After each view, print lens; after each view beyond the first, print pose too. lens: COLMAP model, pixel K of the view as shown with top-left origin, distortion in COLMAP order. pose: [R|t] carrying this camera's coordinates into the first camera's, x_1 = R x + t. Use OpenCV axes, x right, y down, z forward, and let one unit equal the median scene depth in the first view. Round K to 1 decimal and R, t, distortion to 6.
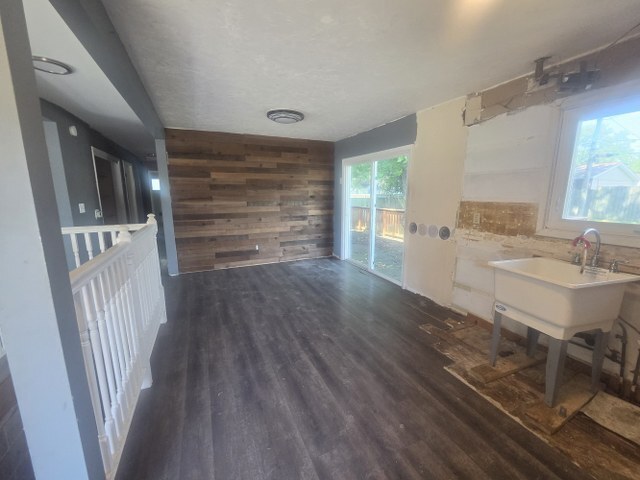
lens RADIAL K [[265.2, 0, 324.4], [0, 265.2, 242.1], [0, 0, 1]] dist [-0.002986, 0.000097]
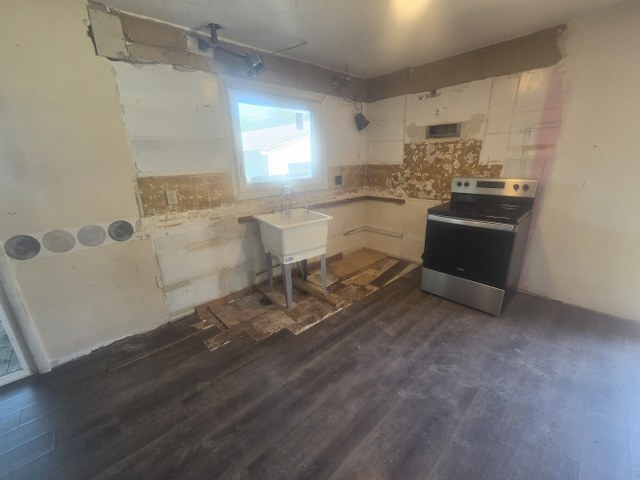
lens RADIAL K [[265.2, 0, 324.4], [0, 265.2, 242.1], [0, 0, 1]] dist [-0.002986, 0.000097]
pose [[-0.315569, -0.283474, 0.905571, -0.195948], [0.195432, 0.914459, 0.354360, -0.094909], [-0.928559, 0.288802, -0.233176, 0.476078]]
